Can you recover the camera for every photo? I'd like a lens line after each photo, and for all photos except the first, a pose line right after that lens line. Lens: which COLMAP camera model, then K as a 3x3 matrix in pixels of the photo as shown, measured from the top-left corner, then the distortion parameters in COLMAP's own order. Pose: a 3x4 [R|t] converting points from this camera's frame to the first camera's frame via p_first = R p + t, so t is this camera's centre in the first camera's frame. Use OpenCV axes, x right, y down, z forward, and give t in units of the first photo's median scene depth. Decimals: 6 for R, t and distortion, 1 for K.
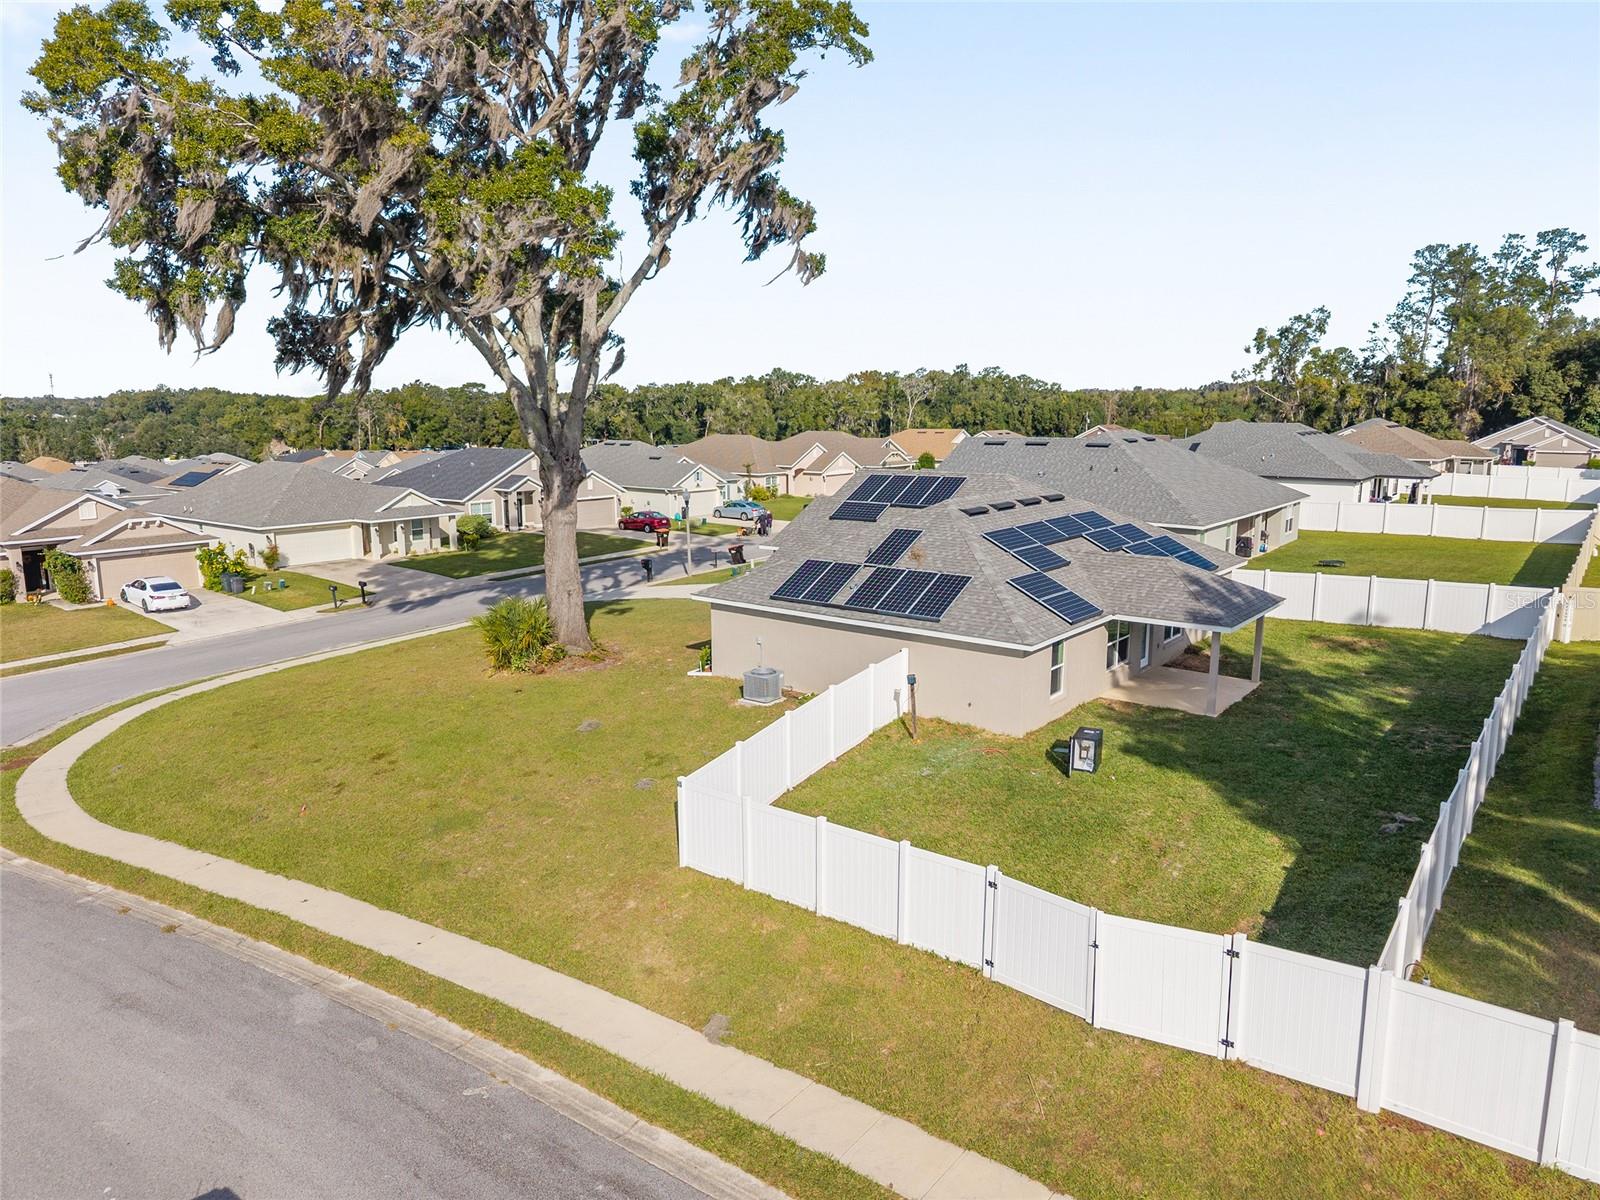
lens RADIAL K [[1106.8, 0, 792.9], [0, 1106.8, 600.6], [0, 0, 1]] dist [0.118106, -0.169134]
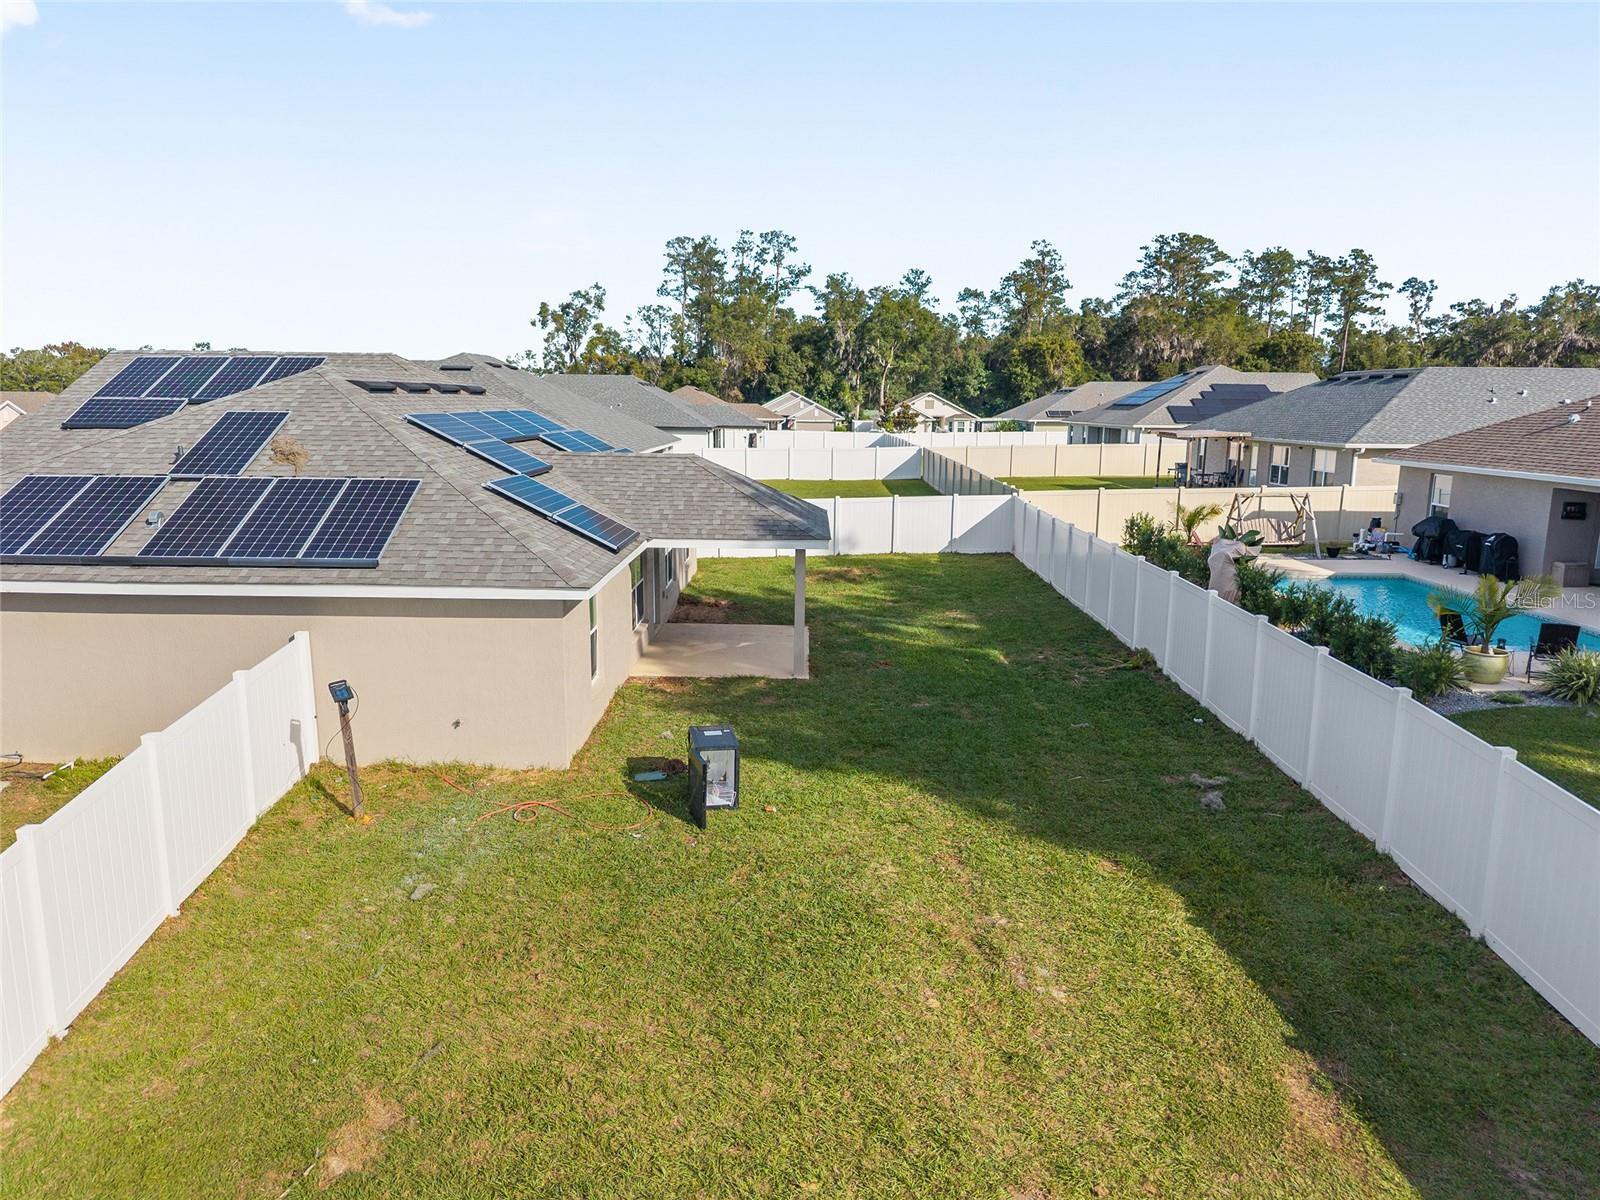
lens RADIAL K [[1106.8, 0, 792.9], [0, 1106.8, 600.6], [0, 0, 1]] dist [0.118106, -0.169134]
pose [[0.808976, -0.103135, 0.578724, -0.006856], [0.102198, 0.994172, 0.034314, 0.032607], [-0.578891, 0.031386, 0.814801, 0.451547]]
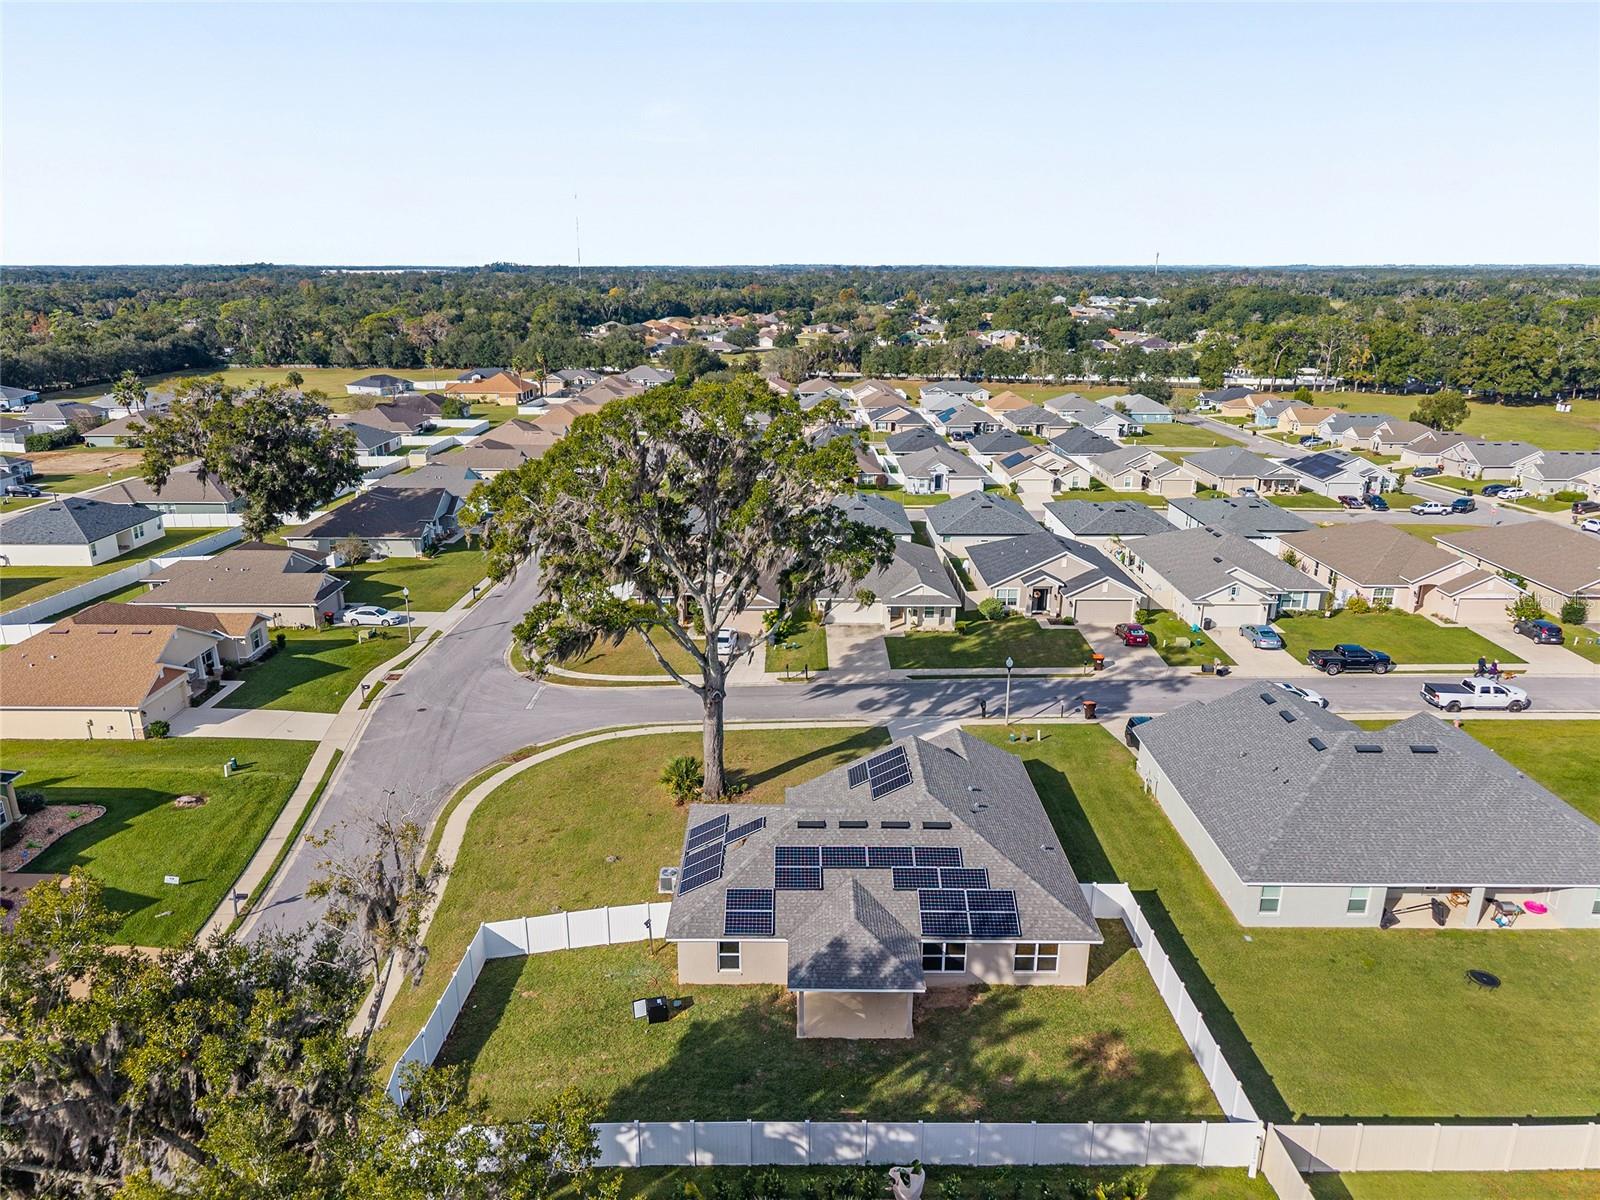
lens RADIAL K [[1106.8, 0, 792.9], [0, 1106.8, 600.6], [0, 0, 1]] dist [0.118106, -0.169134]
pose [[0.608294, 0.250647, -0.753097, 1.283705], [-0.149605, 0.968029, 0.201342, -0.719056], [0.779485, -0.009808, 0.626344, 0.064318]]
